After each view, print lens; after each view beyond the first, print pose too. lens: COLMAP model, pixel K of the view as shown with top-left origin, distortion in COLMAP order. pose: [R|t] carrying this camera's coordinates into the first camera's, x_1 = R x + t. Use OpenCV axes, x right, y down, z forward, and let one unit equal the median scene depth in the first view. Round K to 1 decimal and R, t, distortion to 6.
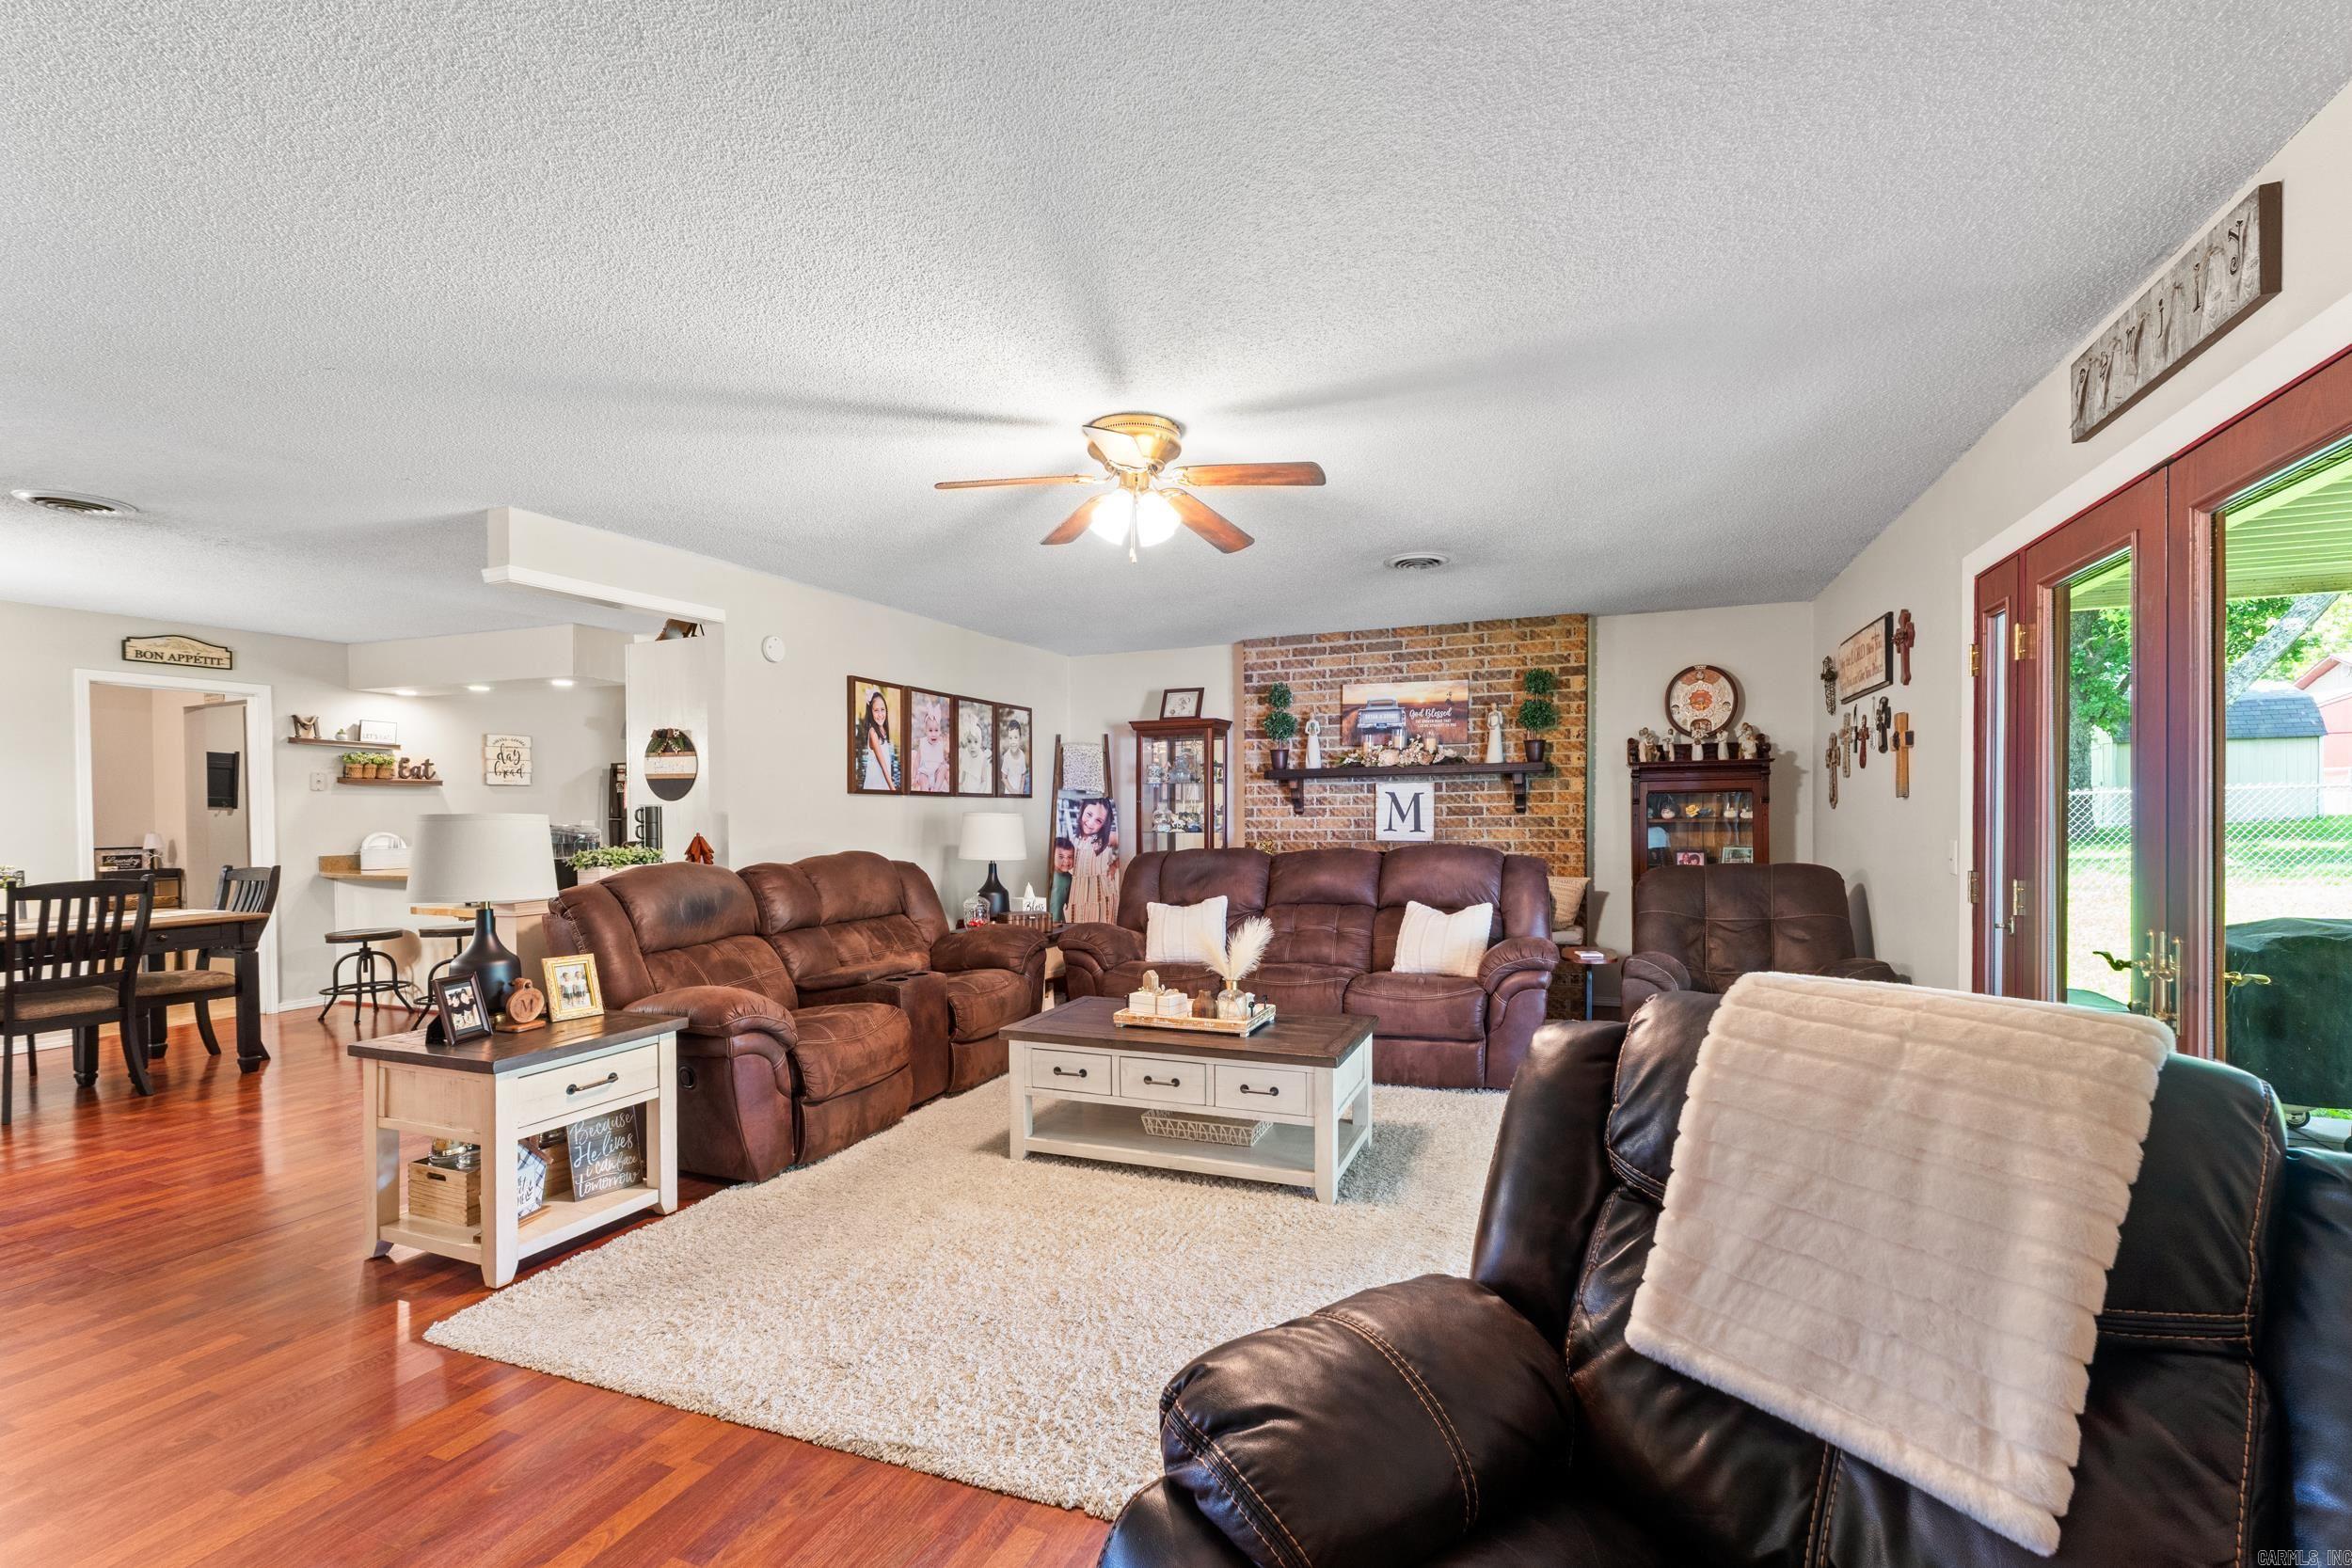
lens RADIAL K [[1010.0, 0, 1178.5], [0, 1010.0, 828.2], [0, 0, 1]] dist [0.007602, -0.001705]
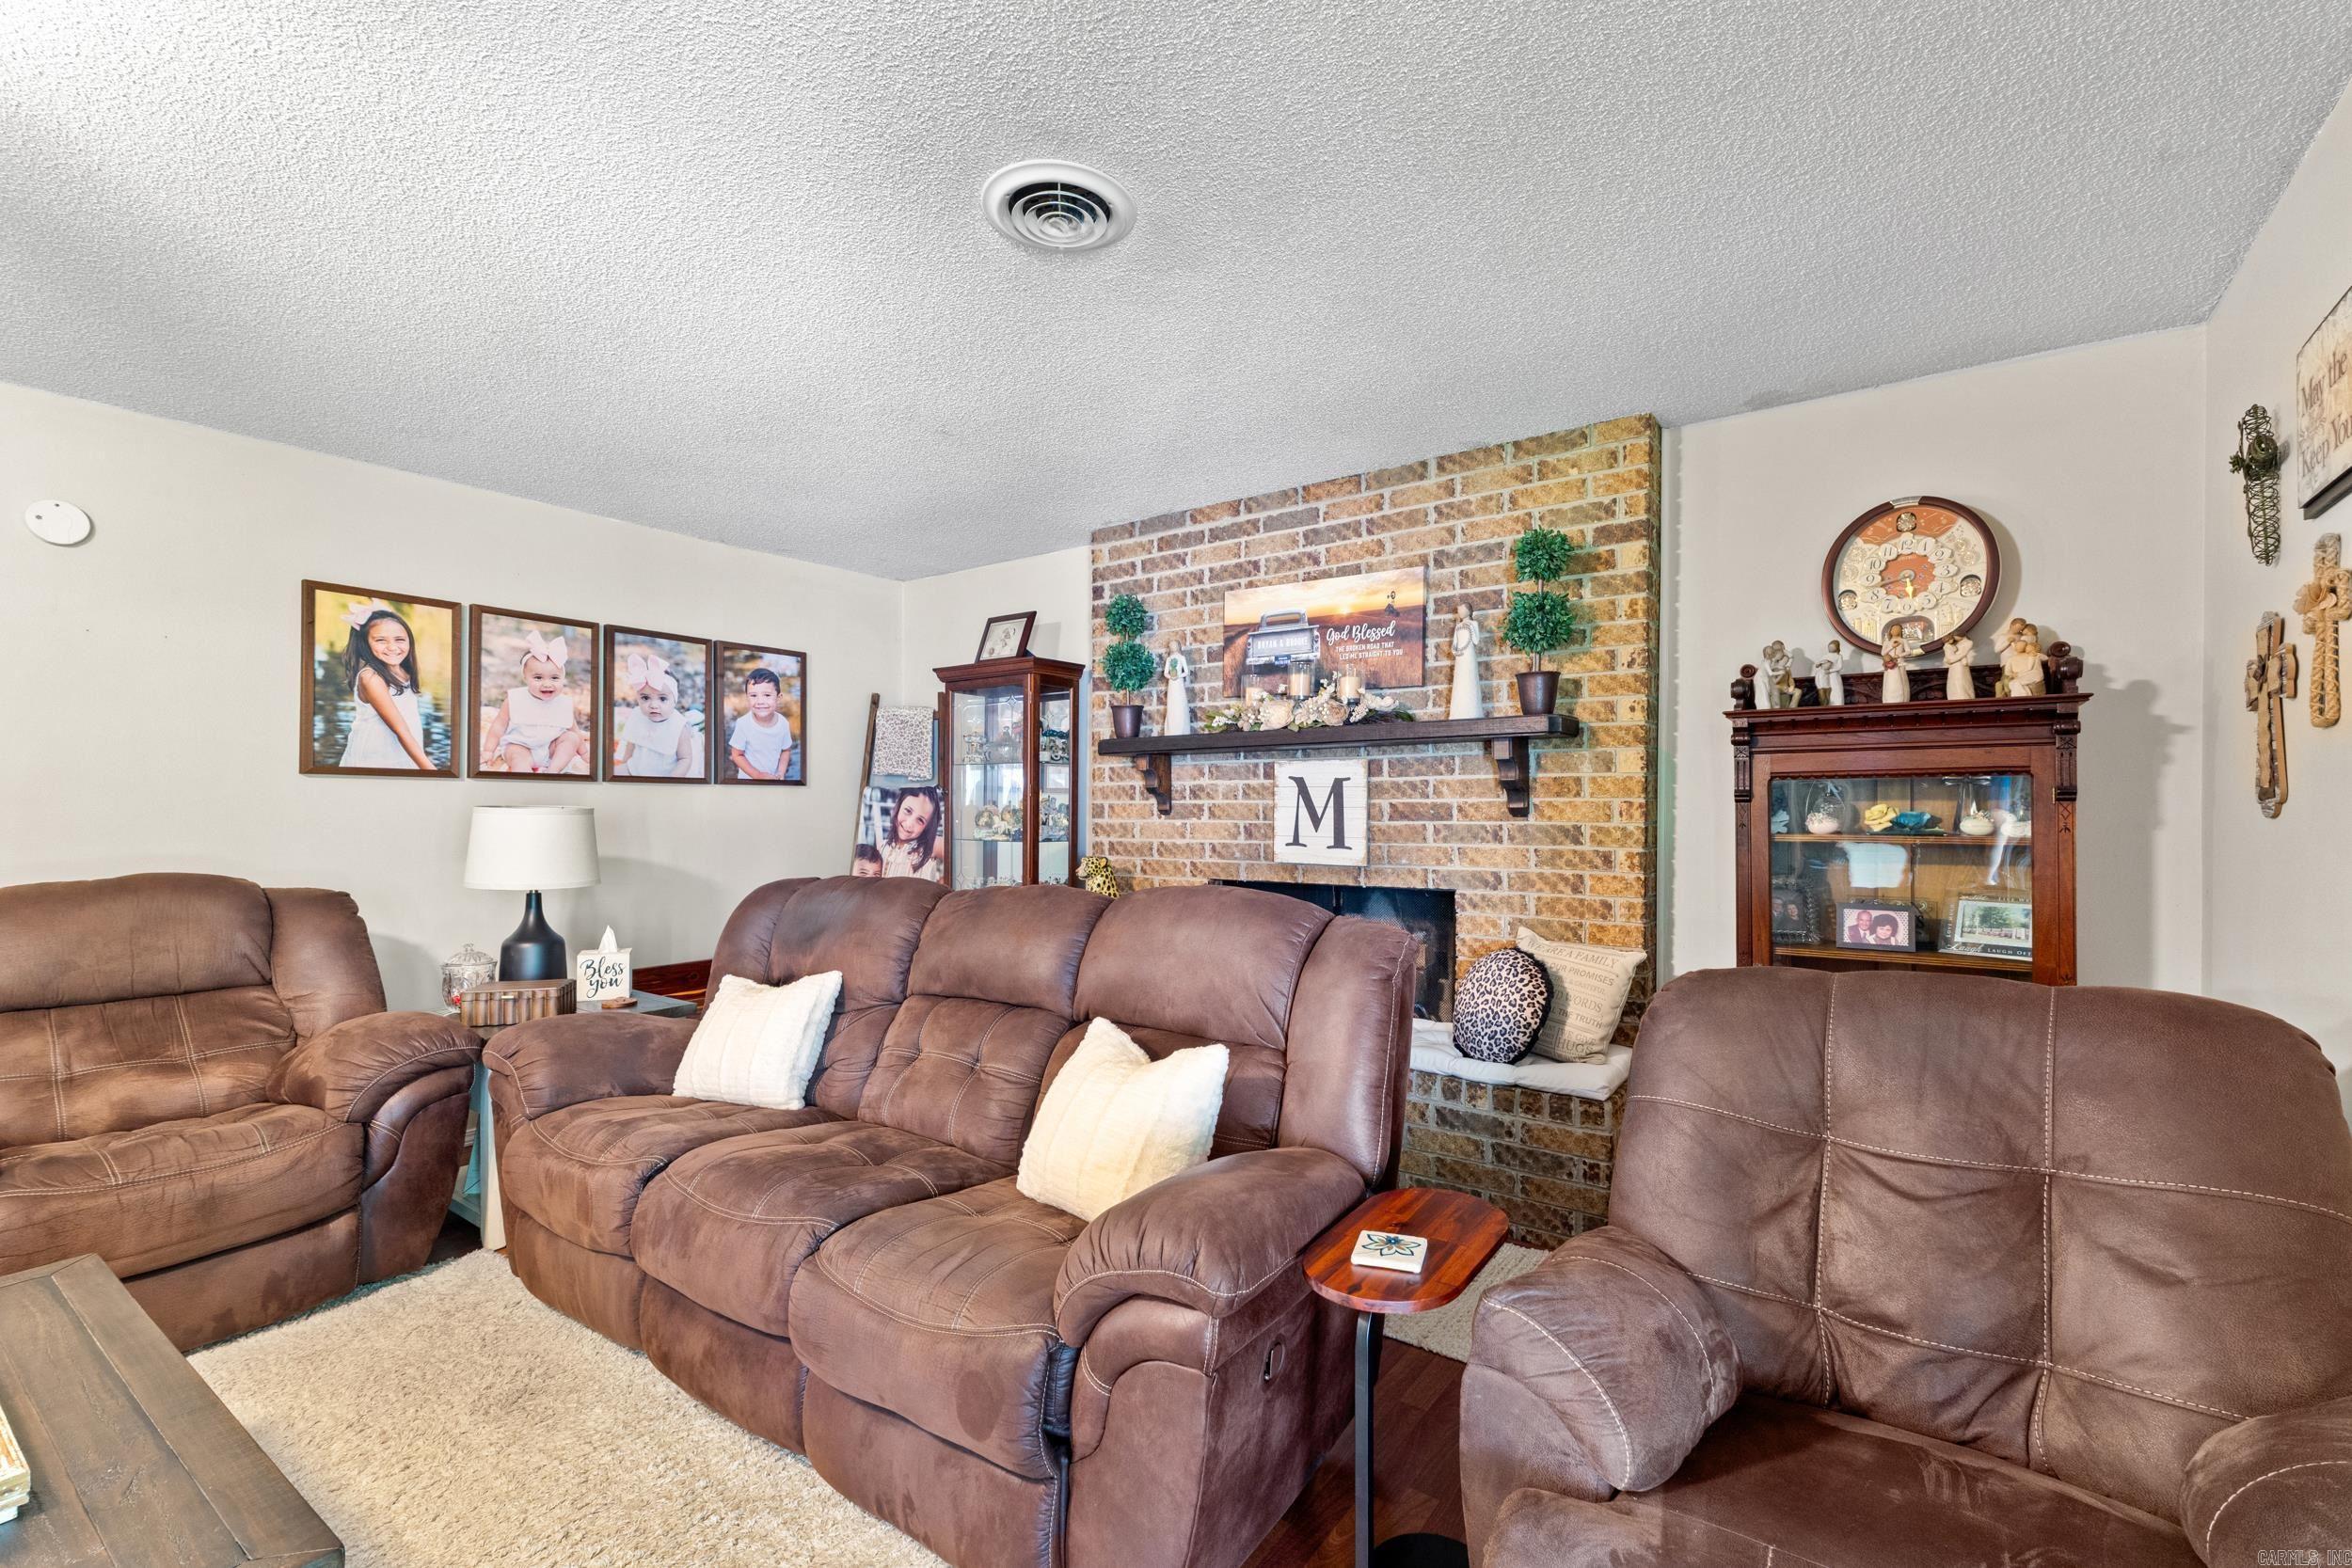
lens RADIAL K [[1010.0, 0, 1177.0], [0, 1010.0, 811.1], [0, 0, 1]] dist [0.007602, -0.001705]
pose [[0.973696, 0.010165, -0.227626, 0.285827], [-0.012791, 0.999868, -0.010067, -0.010676], [0.227494, 0.012714, 0.973697, 0.457946]]
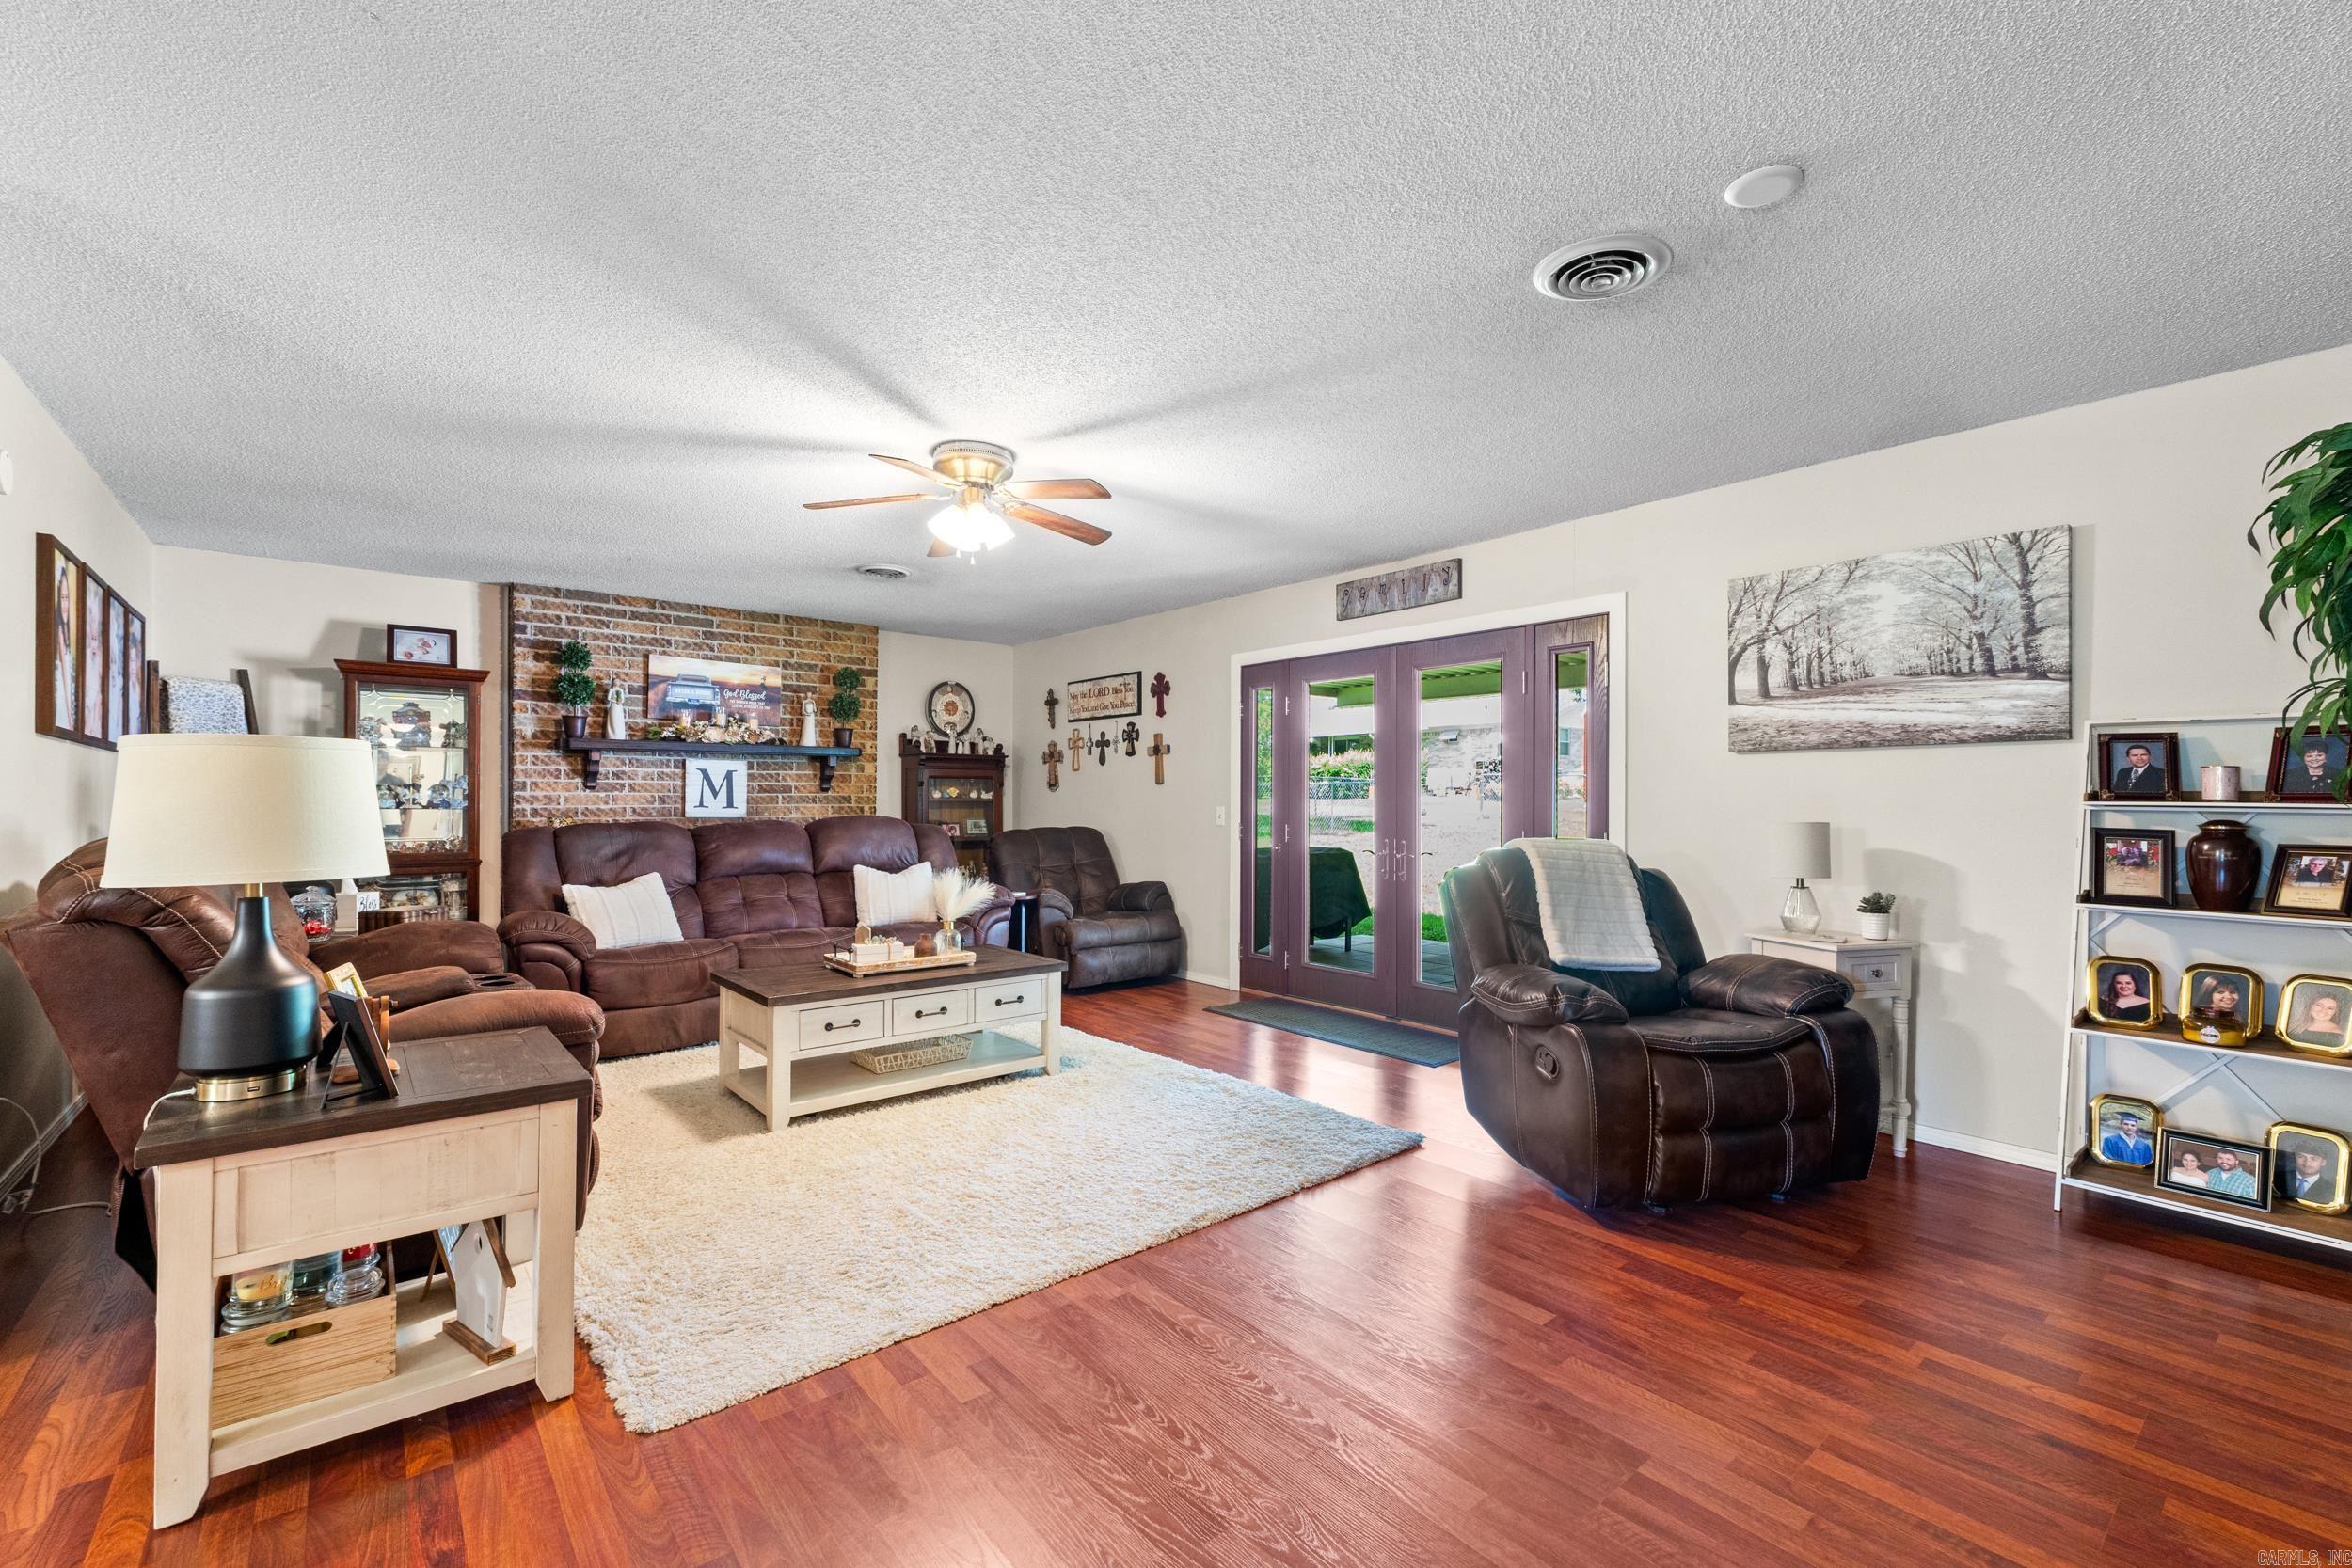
lens RADIAL K [[1010.0, 0, 1197.7], [0, 1010.0, 811.1], [0, 0, 1]] dist [0.007602, -0.001705]
pose [[0.459442, 0.003600, 0.888200, -0.475272], [0.006571, 0.999951, -0.007452, 0.017852], [-0.888183, 0.009260, 0.459396, 0.109506]]
